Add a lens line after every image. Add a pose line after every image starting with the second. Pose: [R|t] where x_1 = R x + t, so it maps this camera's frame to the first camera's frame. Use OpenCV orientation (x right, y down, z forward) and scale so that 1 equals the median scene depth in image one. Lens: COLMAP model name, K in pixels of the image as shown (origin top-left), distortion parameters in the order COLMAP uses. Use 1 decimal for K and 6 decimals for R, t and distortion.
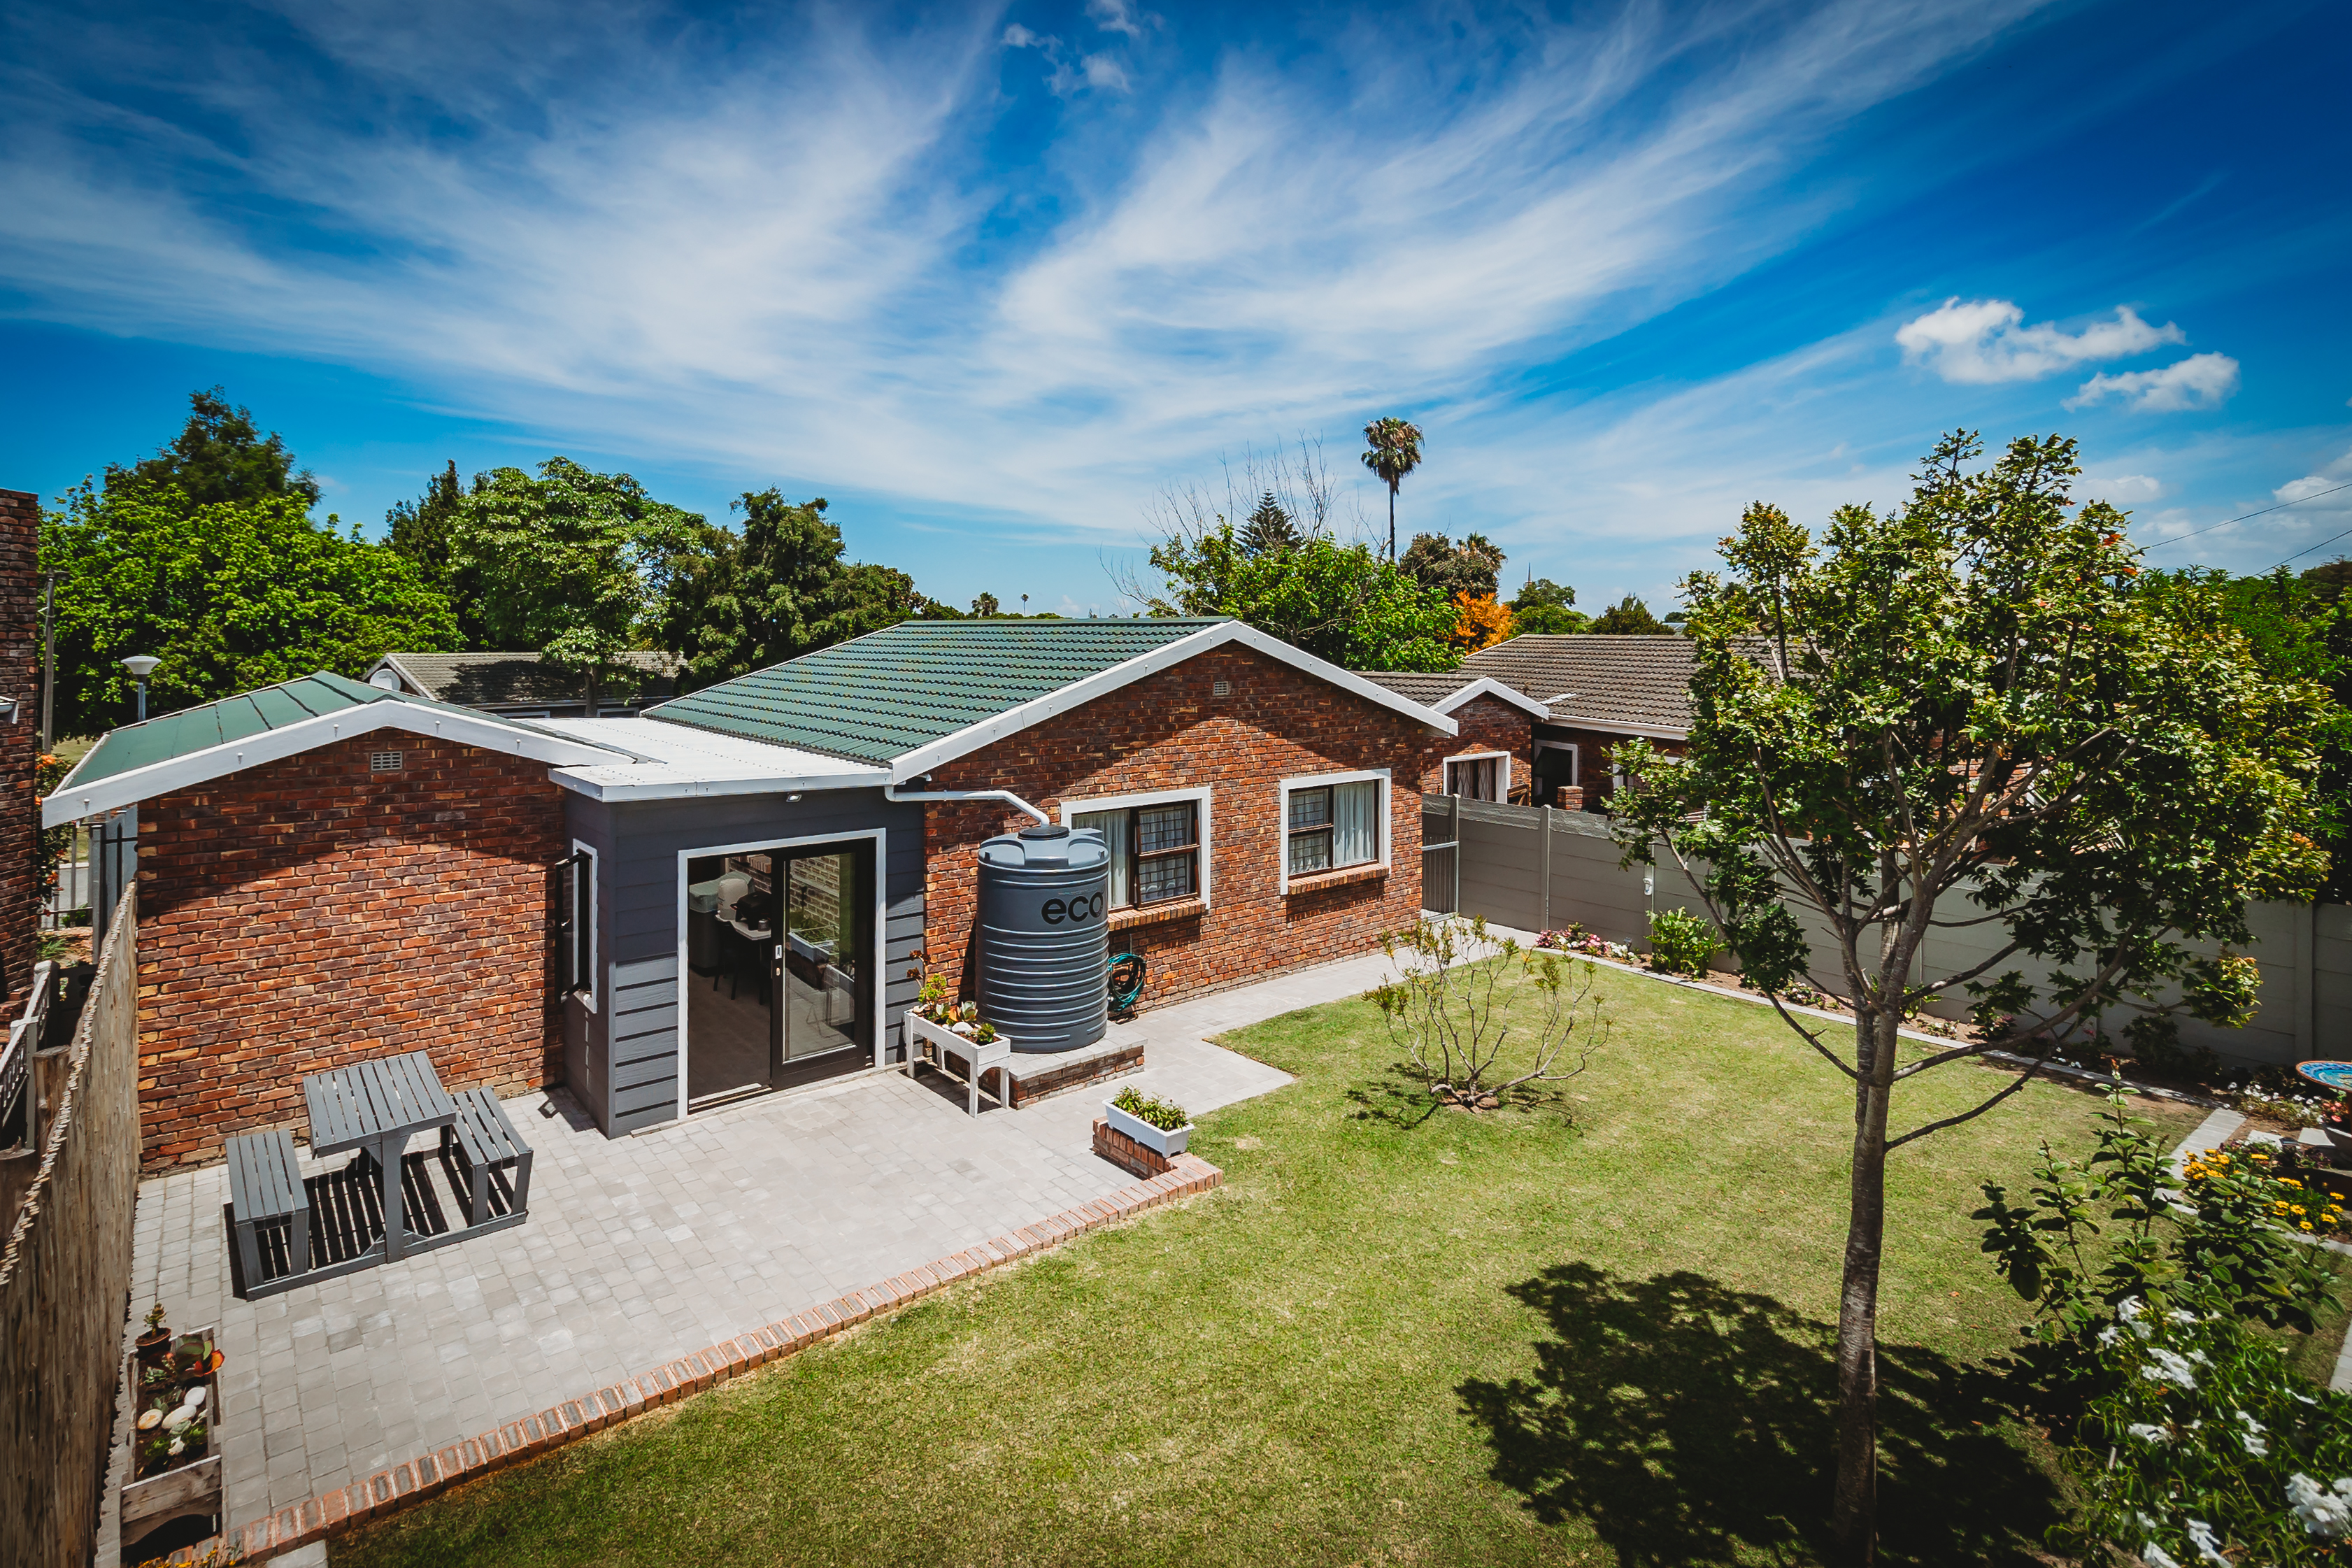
lens RADIAL K [[1165.3, 0, 1147.7], [0, 1165.3, 629.2], [0, 0, 1]] dist [0.009251, -0.001112]
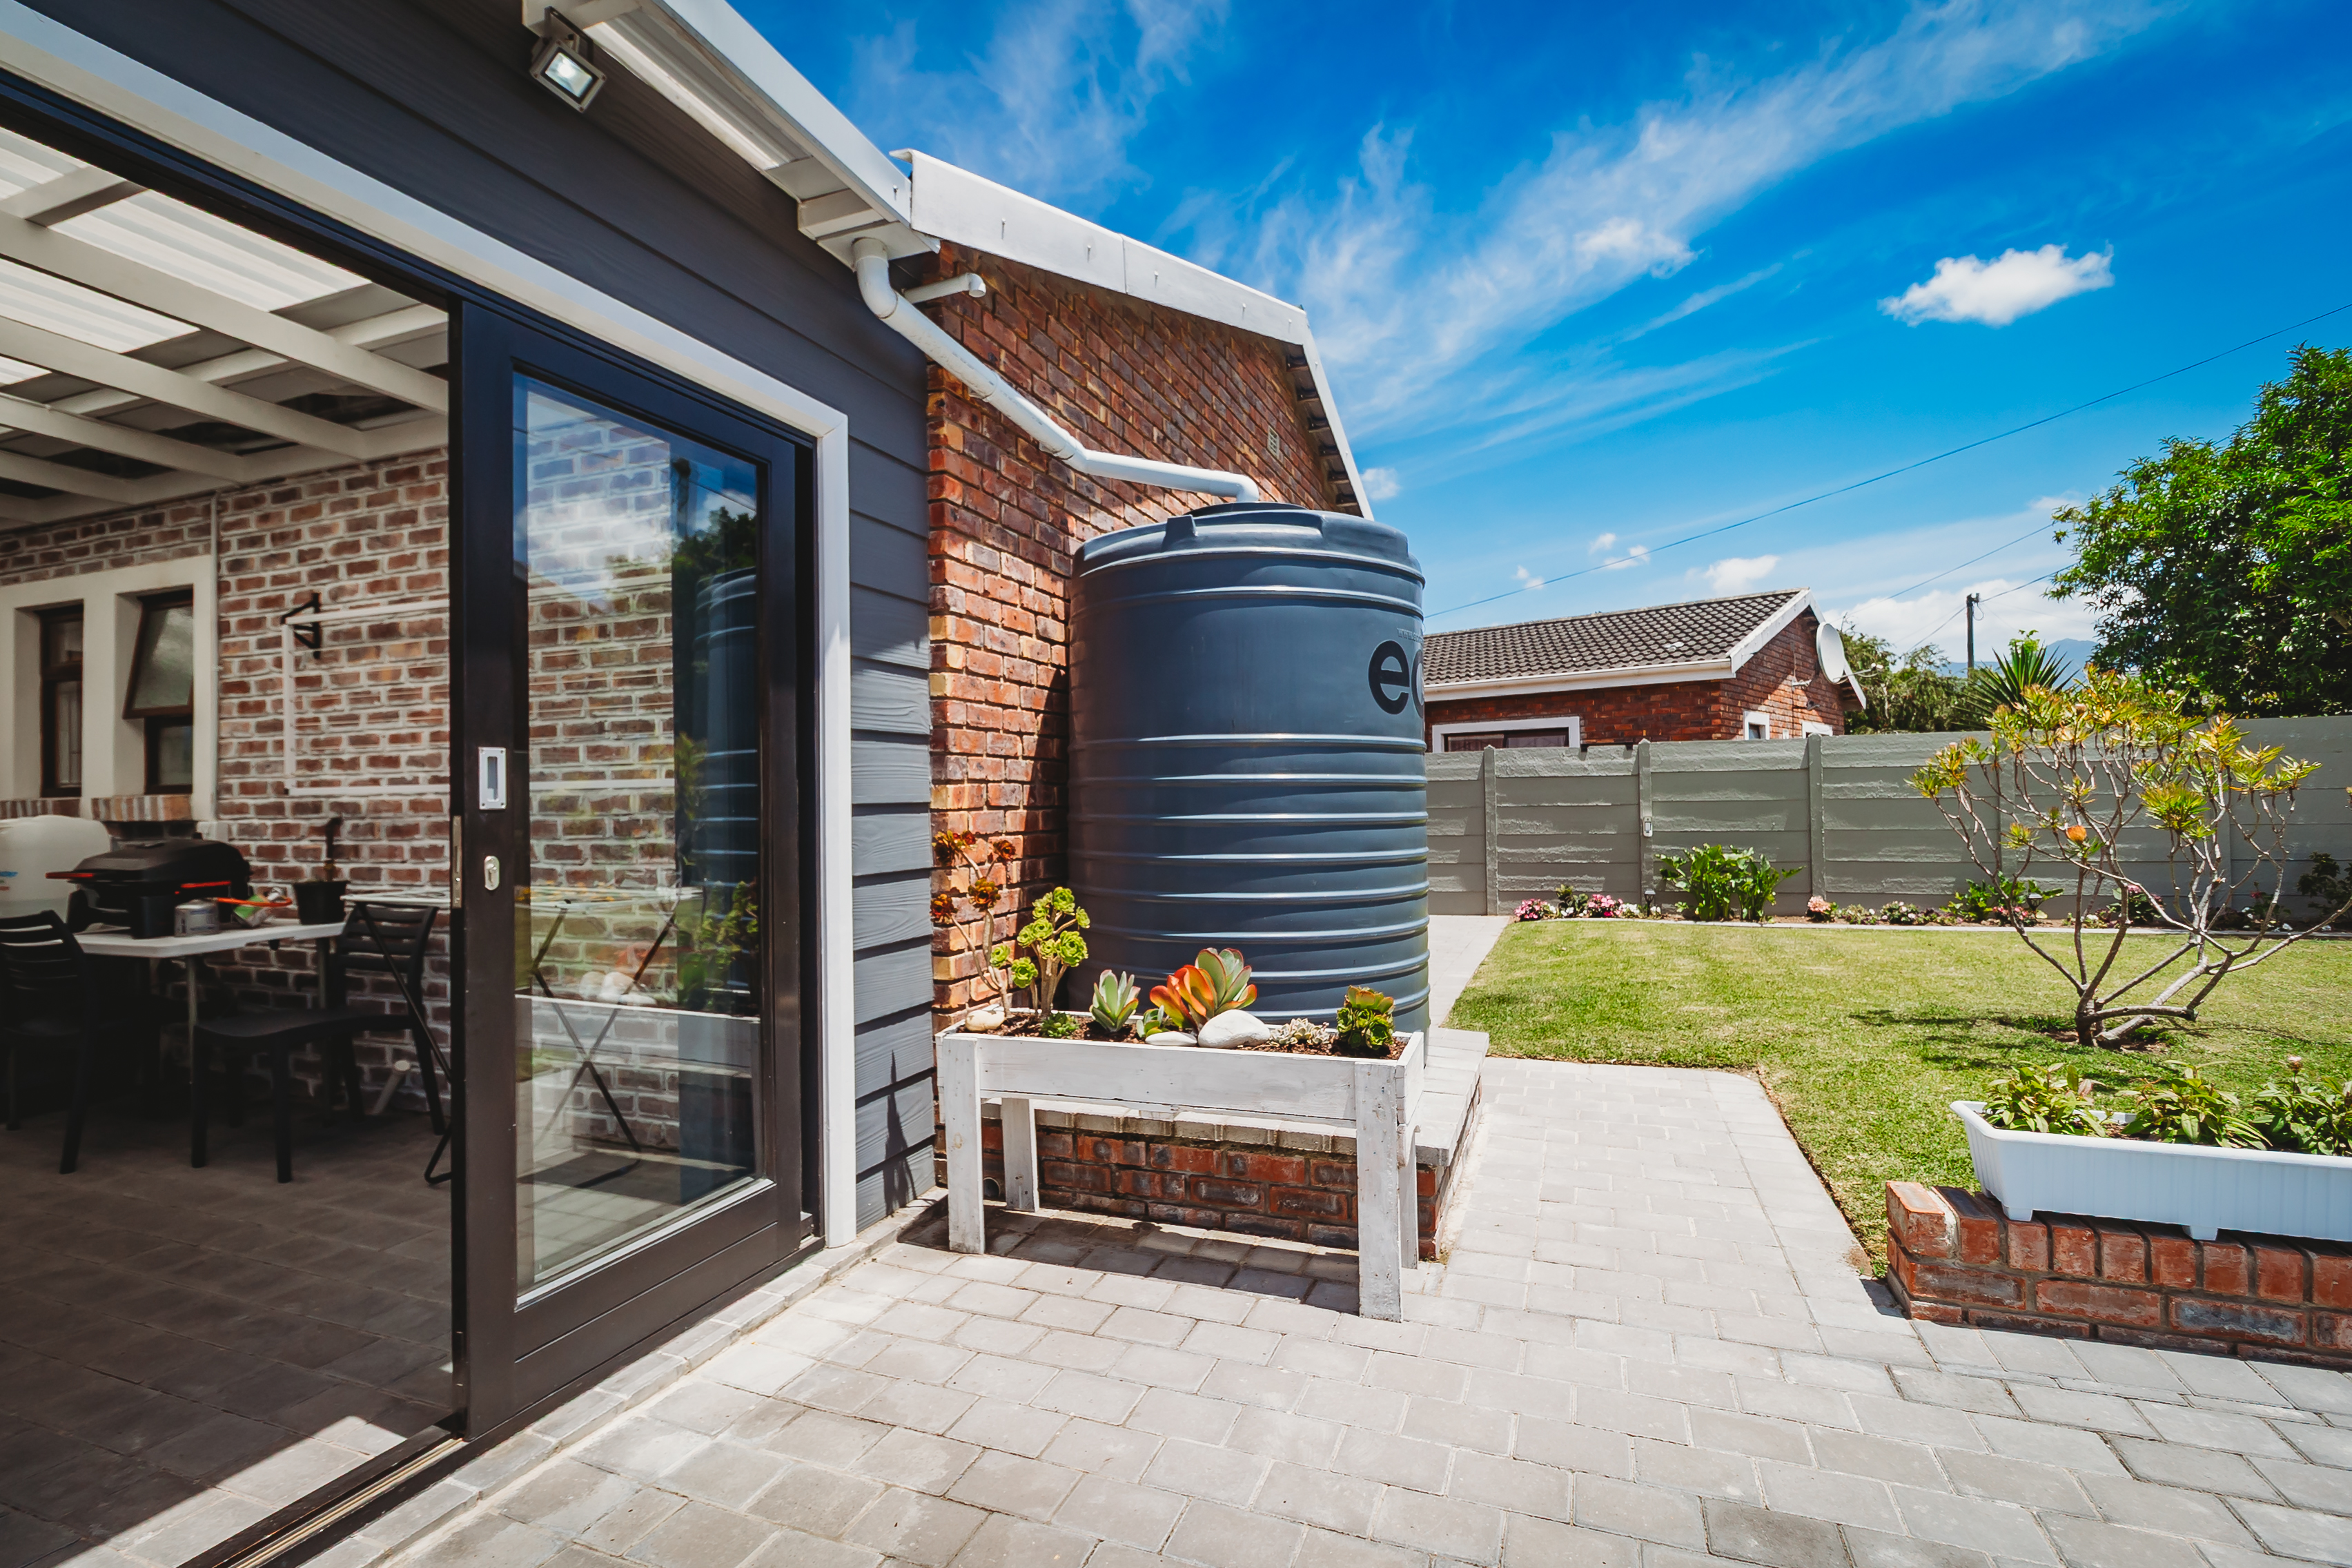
lens RADIAL K [[1087.9, 0, 1159.4], [0, 1087.9, 796.7], [0, 0, 1]] dist [0.009105, -0.003161]
pose [[0.864846, -0.019543, 0.501657, -0.255867], [0.027095, 0.999603, -0.007770, 0.233192], [-0.501306, 0.020313, 0.865032, 0.629784]]
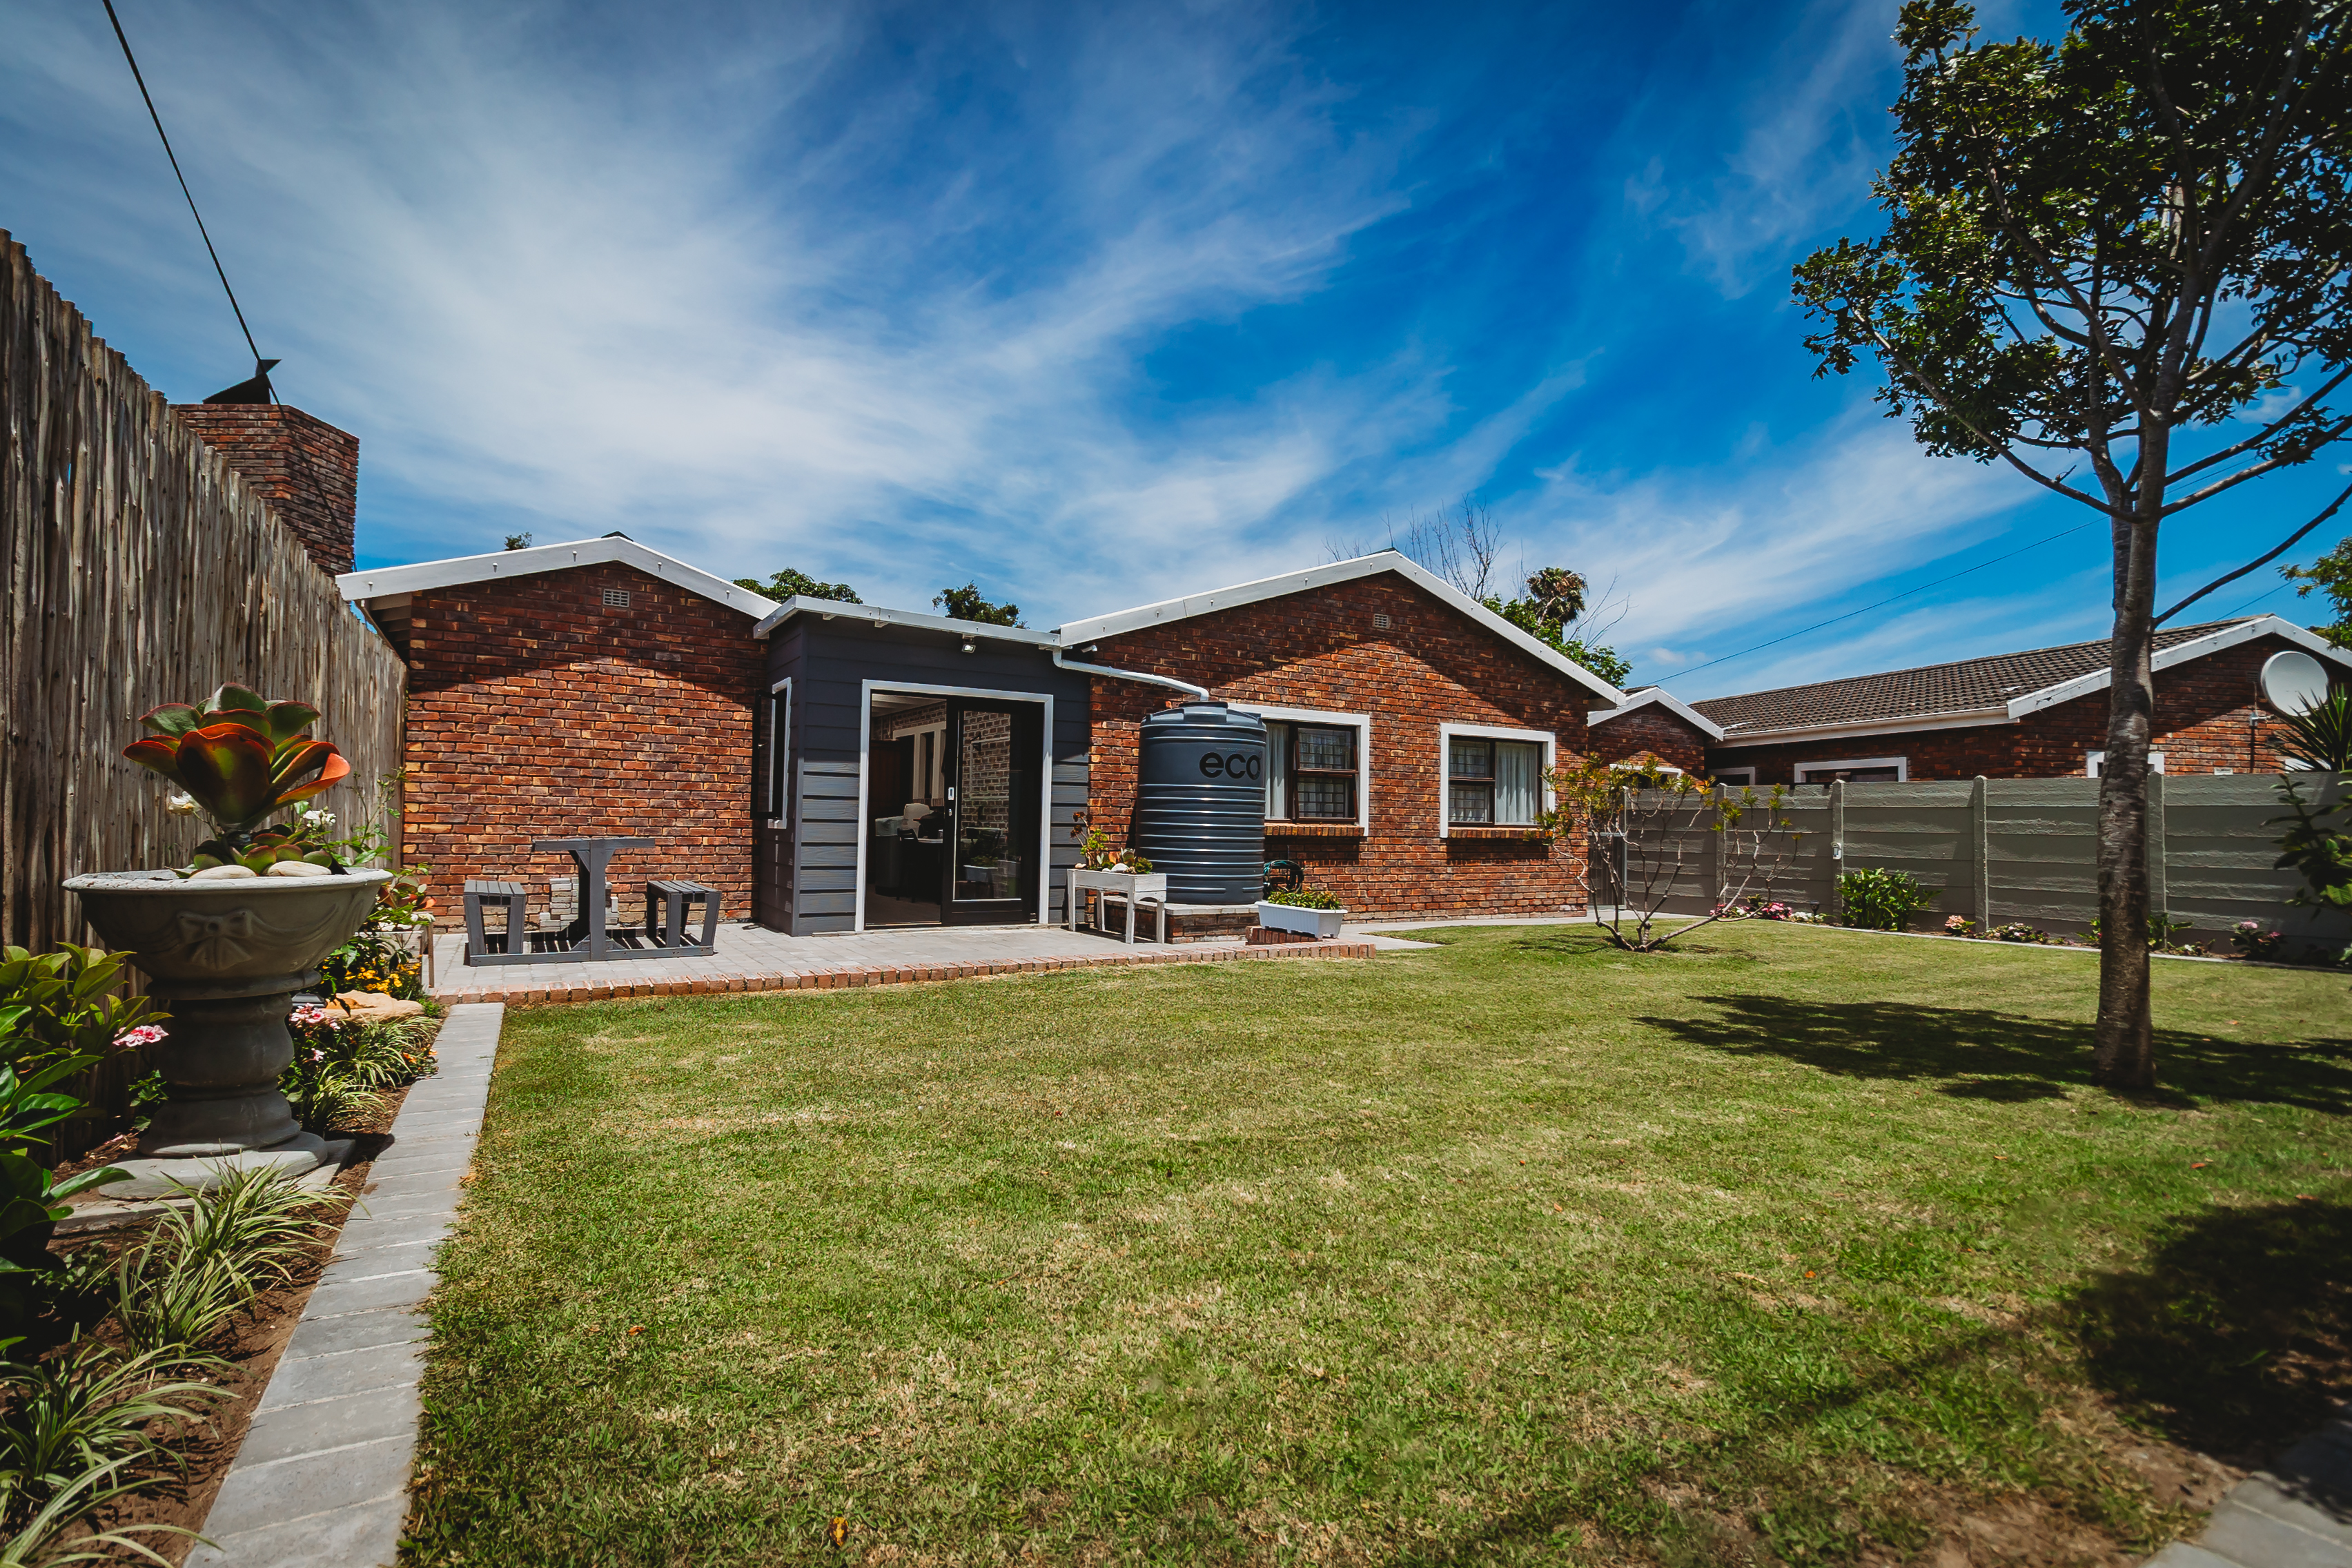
lens RADIAL K [[1087.9, 0, 1157.9], [0, 1087.9, 780.5], [0, 0, 1]] dist [0.009105, -0.003161]
pose [[0.989617, 0.009763, -0.143399, 0.008238], [-0.016603, 0.998777, -0.046581, 0.252111], [0.142768, 0.048478, 0.988568, 0.042668]]
